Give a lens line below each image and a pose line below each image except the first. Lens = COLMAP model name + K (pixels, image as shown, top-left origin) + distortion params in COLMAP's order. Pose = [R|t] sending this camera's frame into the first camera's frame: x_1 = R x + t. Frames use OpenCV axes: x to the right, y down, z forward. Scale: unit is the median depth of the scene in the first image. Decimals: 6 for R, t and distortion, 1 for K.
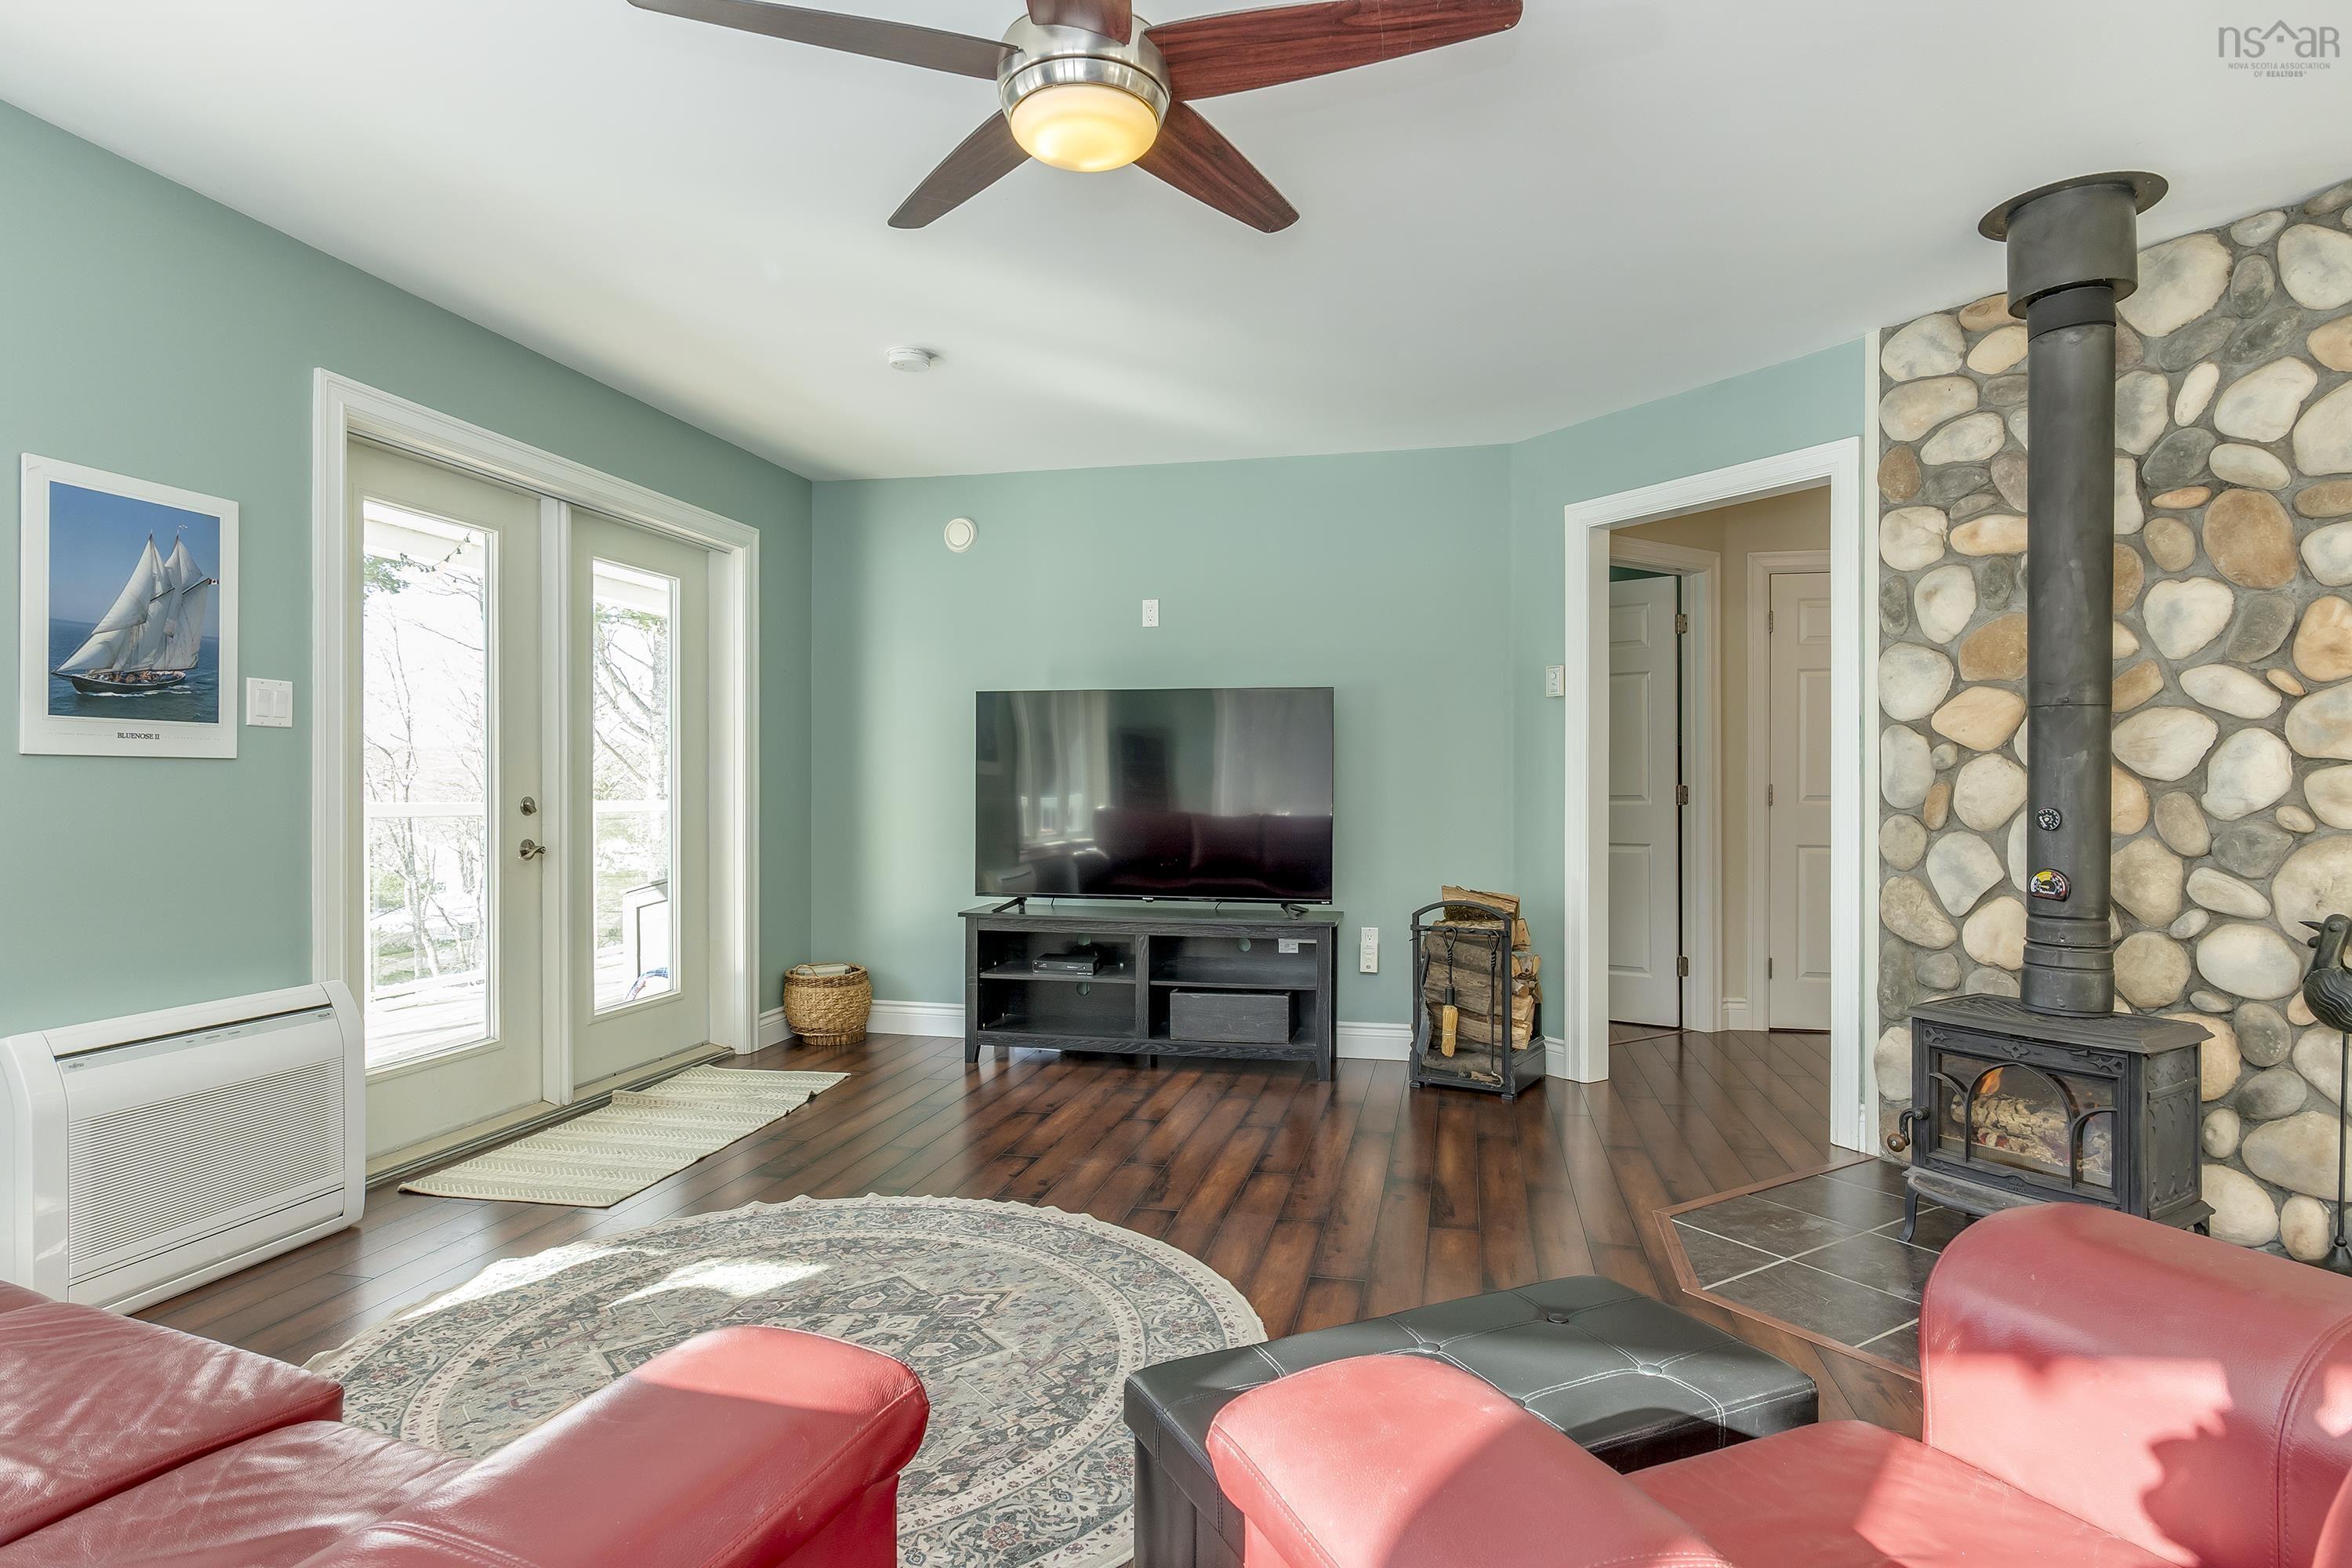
lens RADIAL K [[1260.9, 0, 1176.0], [0, 1260.9, 784.0], [0, 0, 1]] dist [-0.005684, 0.002623]
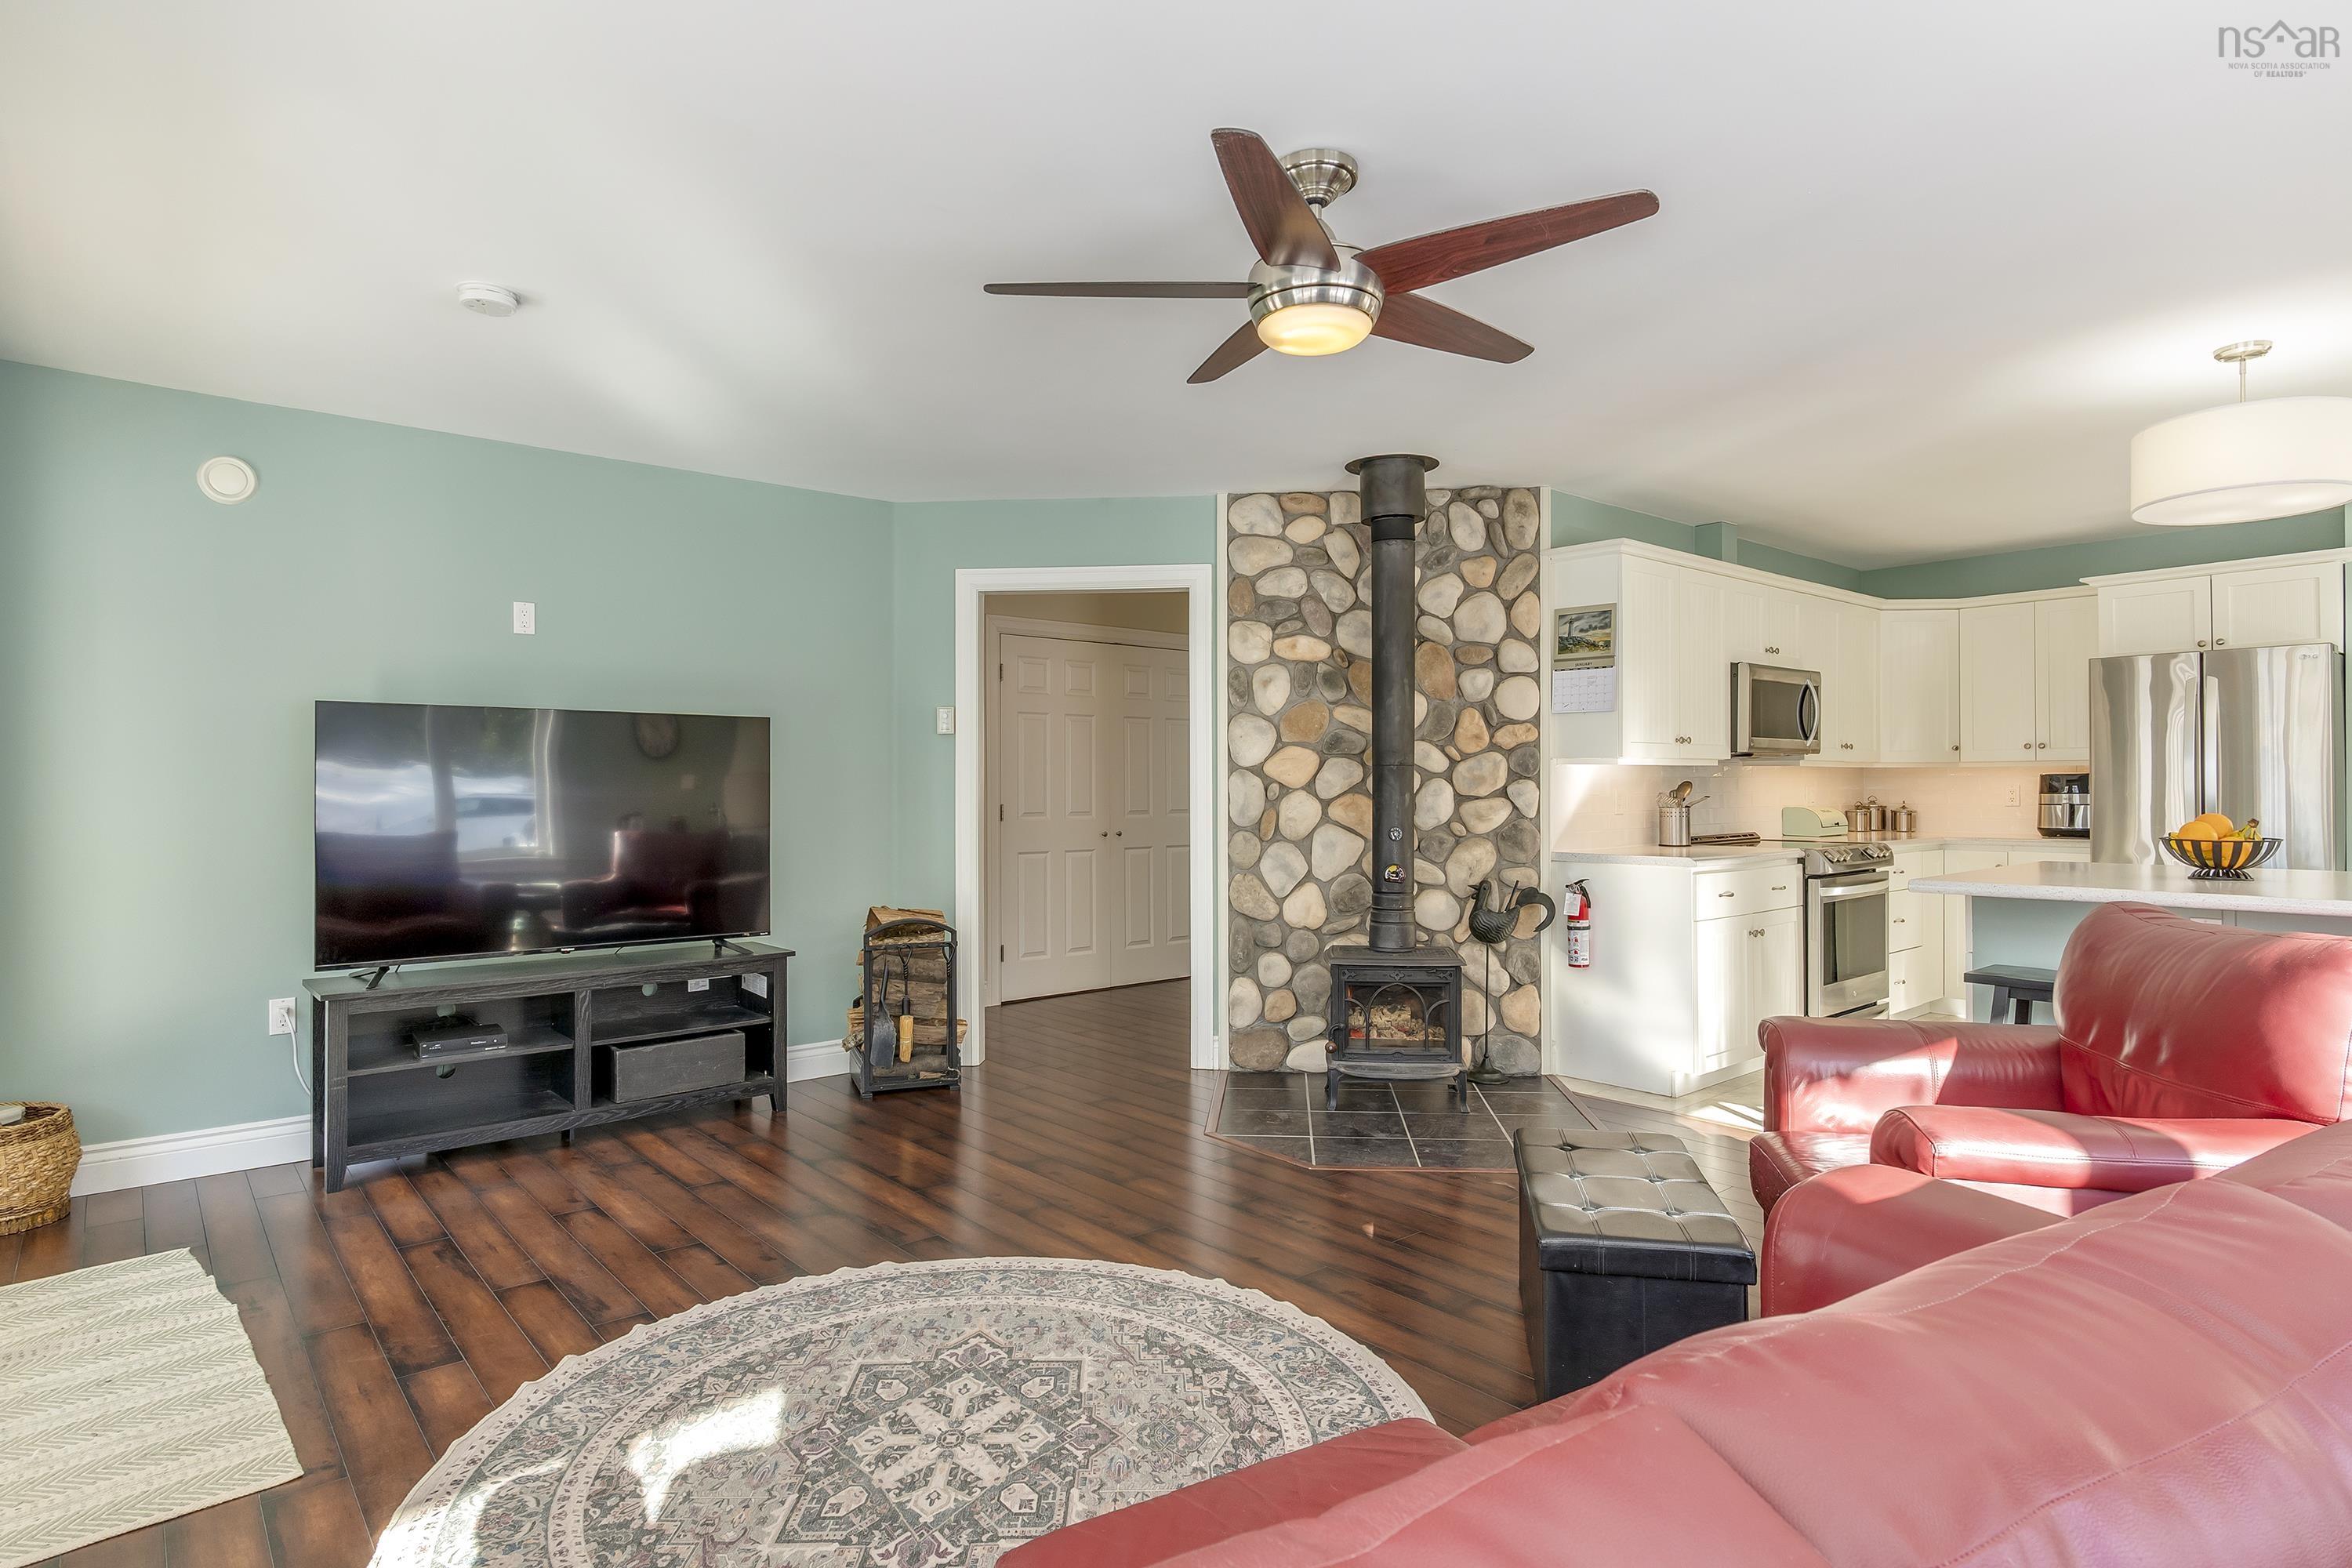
lens RADIAL K [[1260.9, 0, 1176.0], [0, 1260.9, 784.0], [0, 0, 1]] dist [-0.005684, 0.002623]
pose [[0.594069, -0.002418, 0.804411, -0.685130], [0.003725, 0.999993, 0.000255, -0.032962], [-0.804406, 0.002844, 0.594073, 0.209497]]
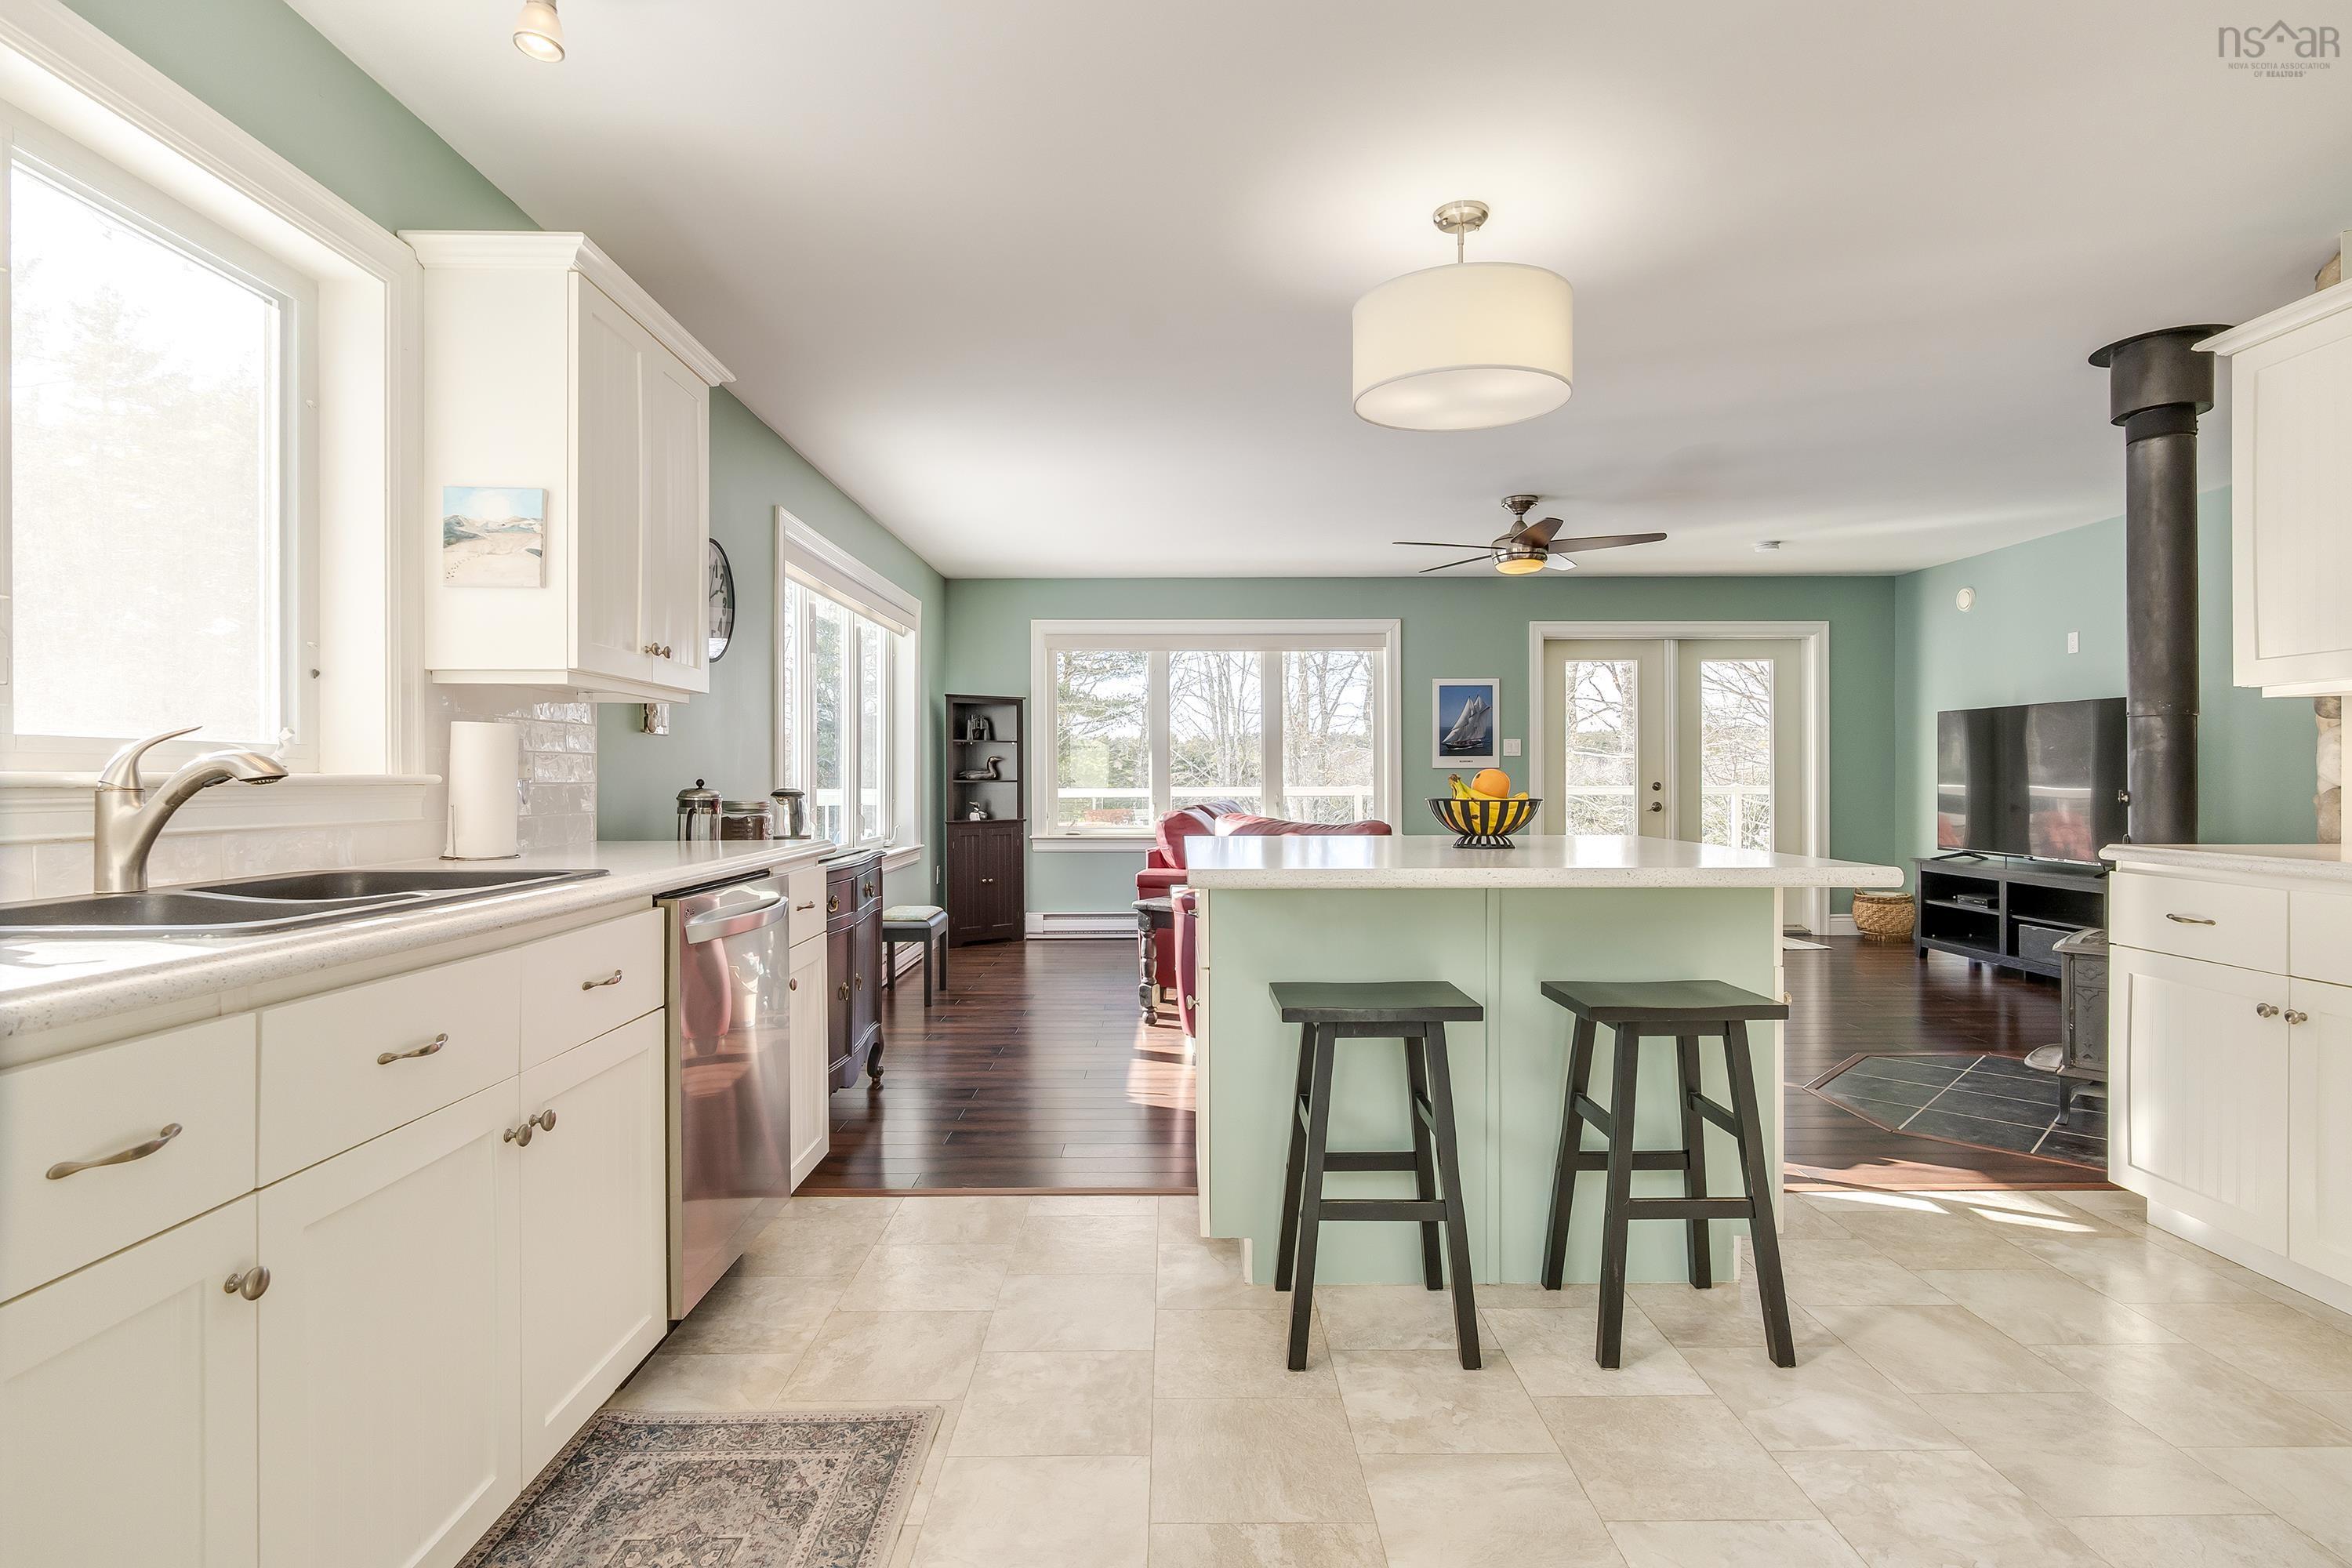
lens RADIAL K [[1158.1, 0, 1187.3], [0, 1158.1, 783.4], [0, 0, 1]] dist [-0.005202, 0.000049]
pose [[0.232481, 0.003567, -0.972594, 1.448879], [0.006662, 0.999964, 0.005260, -0.003336], [0.972578, -0.007703, 0.232449, -0.265690]]
